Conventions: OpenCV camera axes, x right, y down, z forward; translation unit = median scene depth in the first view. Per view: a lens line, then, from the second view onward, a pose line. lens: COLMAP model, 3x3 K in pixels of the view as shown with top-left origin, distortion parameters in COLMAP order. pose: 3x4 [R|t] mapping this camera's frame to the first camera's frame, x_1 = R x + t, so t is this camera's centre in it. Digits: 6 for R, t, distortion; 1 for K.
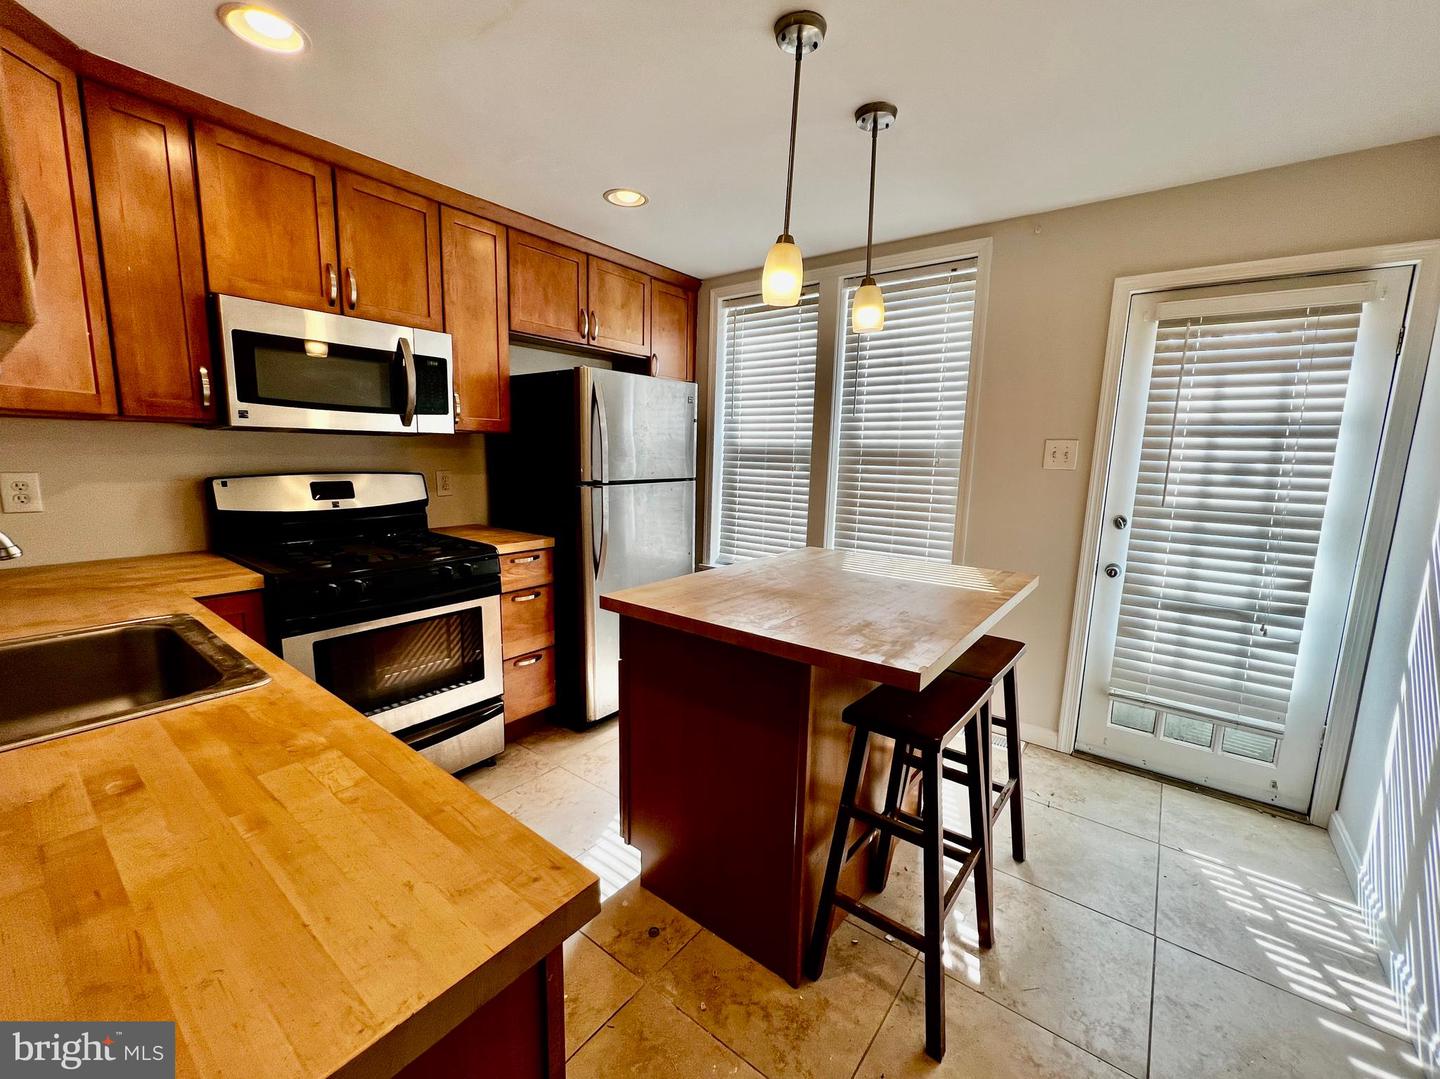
lens RADIAL K [[583.5, 0, 721.7], [0, 583.5, 543.3], [0, 0, 1]] dist [-0.001414, 0.000108]
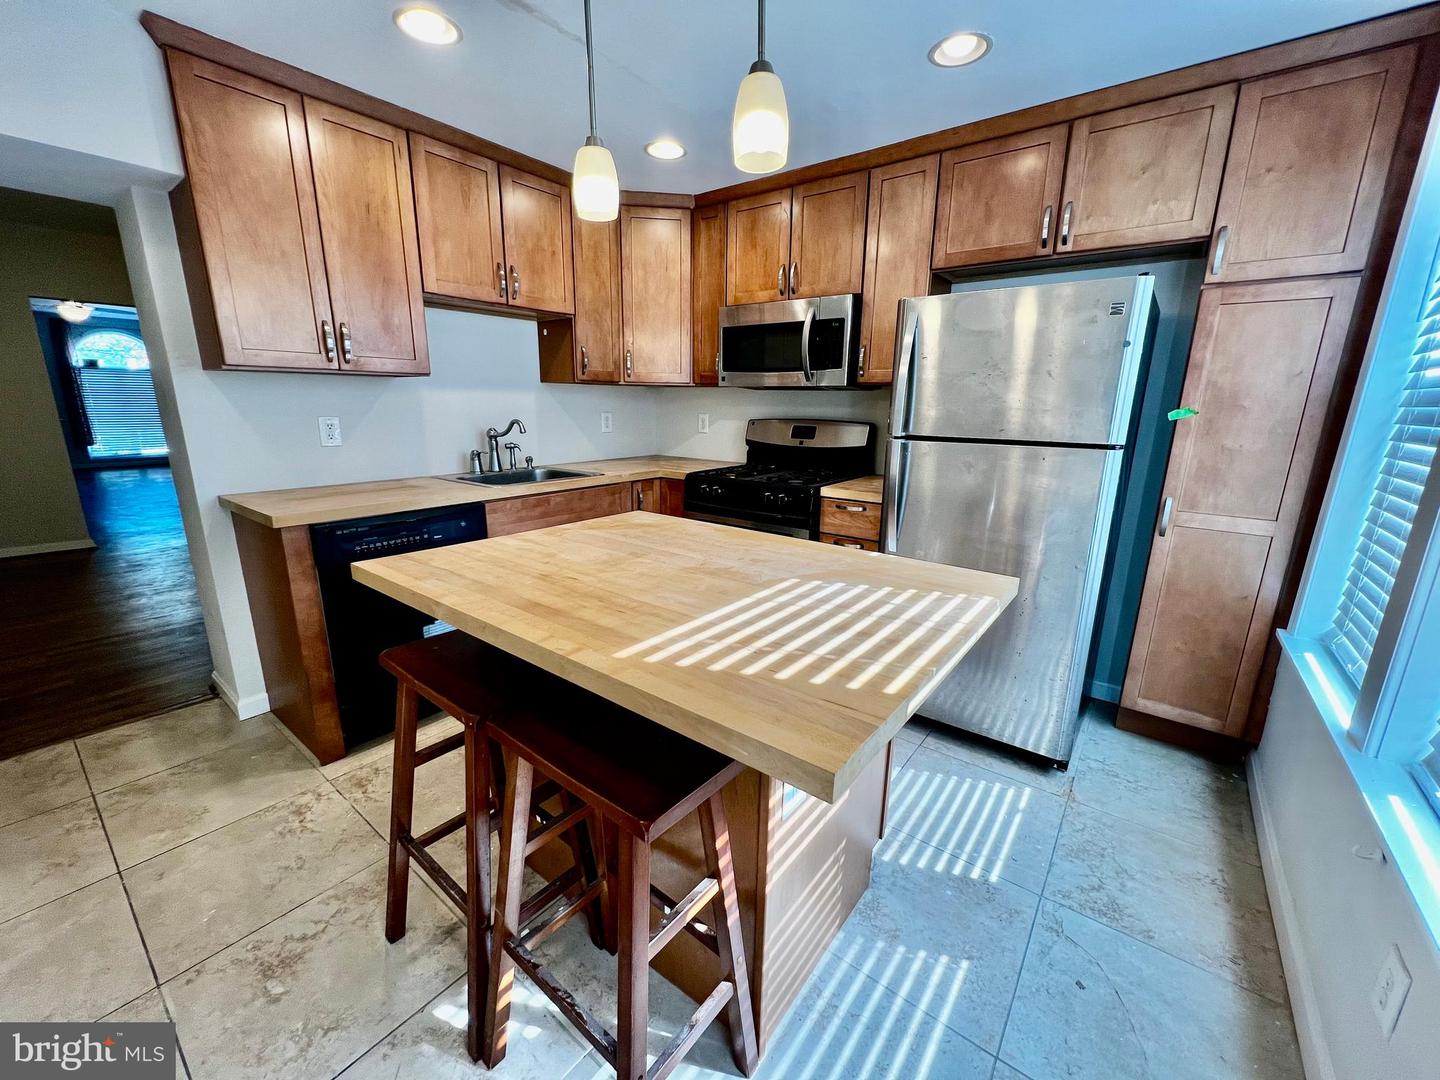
lens RADIAL K [[583.5, 0, 720.9], [0, 583.5, 539.1], [0, 0, 1]] dist [-0.001414, 0.000108]
pose [[0.000967, 0.208063, -0.978115, 0.729745], [-0.171271, 0.963697, 0.204827, -0.098830], [0.985223, 0.167325, 0.036567, 0.820599]]
